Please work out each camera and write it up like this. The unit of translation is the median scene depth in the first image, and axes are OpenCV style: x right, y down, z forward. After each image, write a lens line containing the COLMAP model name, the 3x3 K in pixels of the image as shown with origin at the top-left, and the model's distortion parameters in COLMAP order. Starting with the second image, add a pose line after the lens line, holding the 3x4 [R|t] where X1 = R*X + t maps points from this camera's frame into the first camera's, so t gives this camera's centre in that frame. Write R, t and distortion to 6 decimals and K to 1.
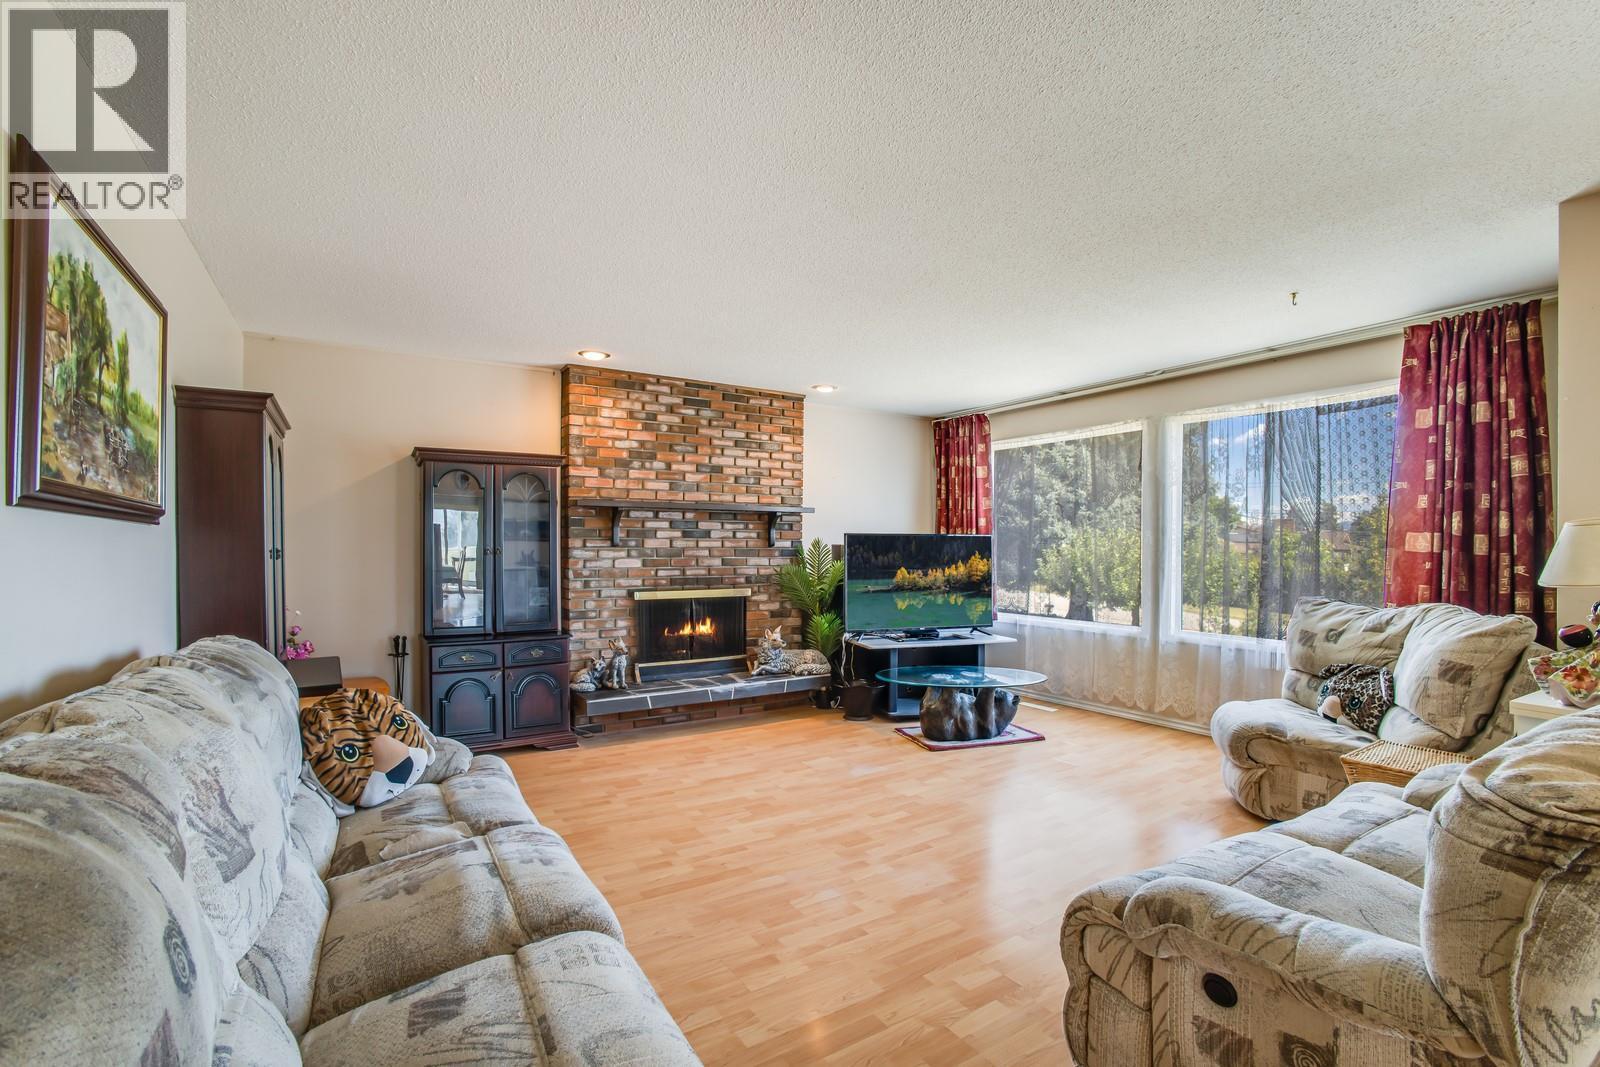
lens RADIAL K [[702.8, 0, 800.3], [0, 702.8, 549.3], [0, 0, 1]] dist [-0.047911, 0.000240]
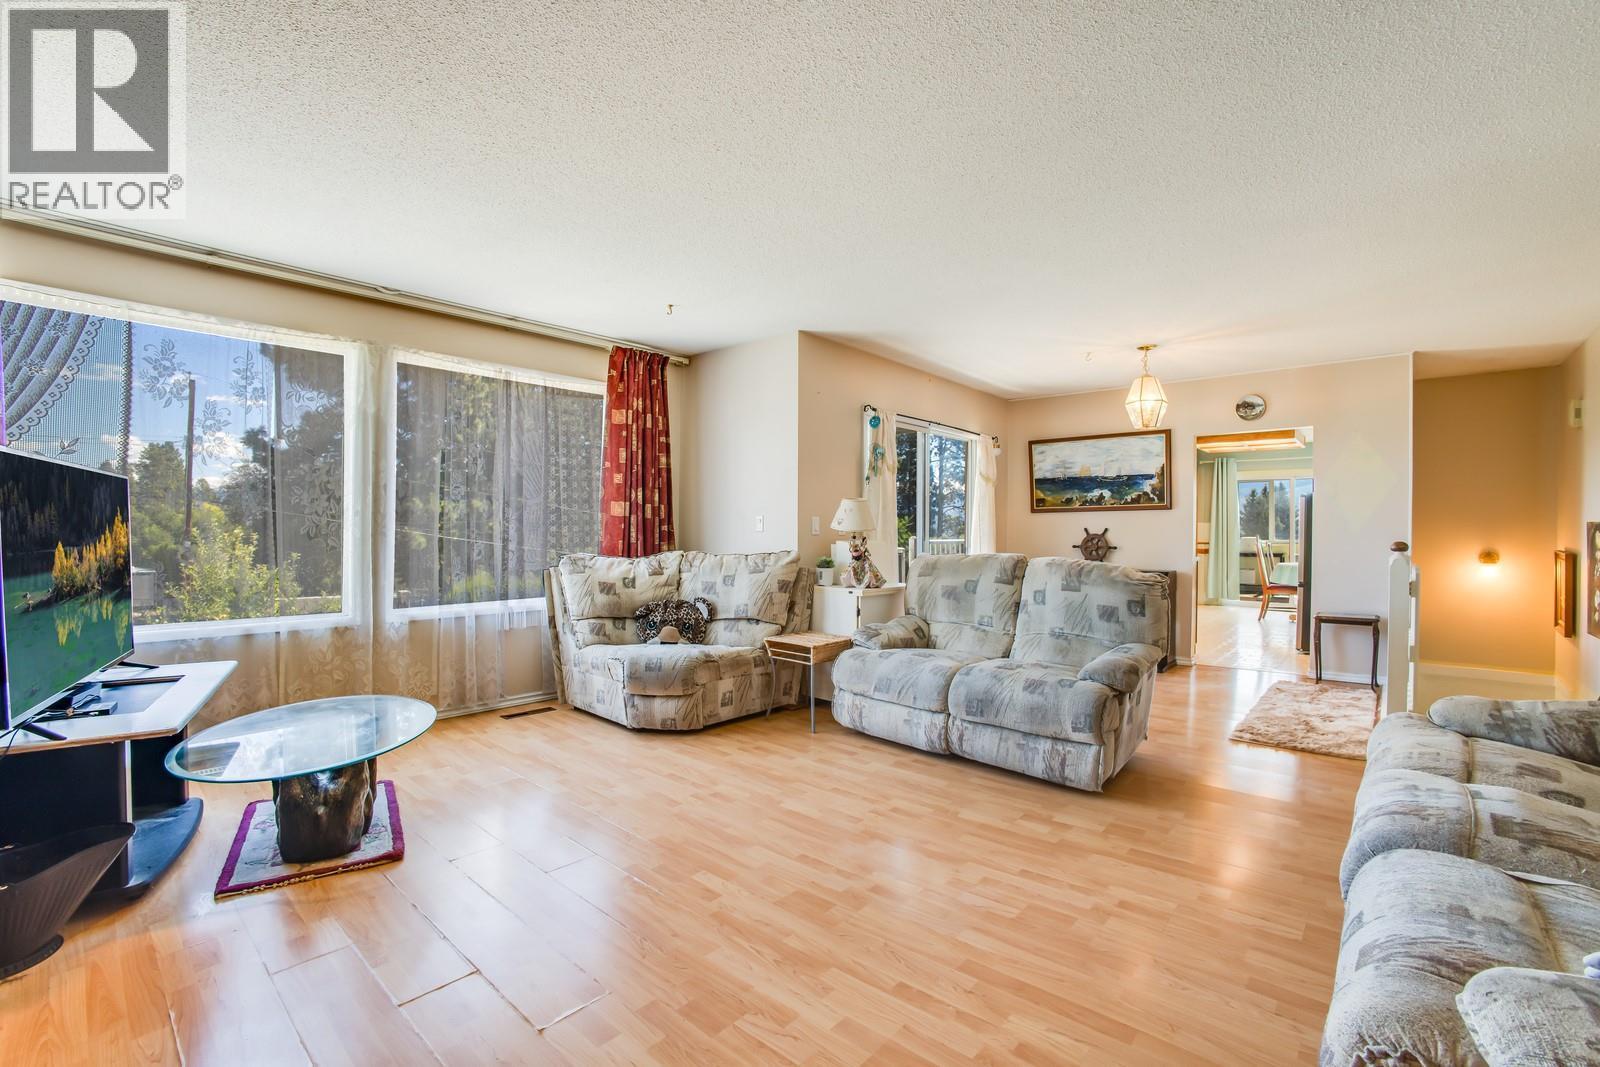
lens RADIAL K [[702.8, 0, 797.5], [0, 702.8, 532.5], [0, 0, 1]] dist [-0.047911, 0.000240]
pose [[-0.270514, -0.011269, 0.962650, -0.535681], [-0.005177, 0.999934, 0.010250, 0.020844], [-0.962702, -0.002211, -0.270554, 1.059419]]
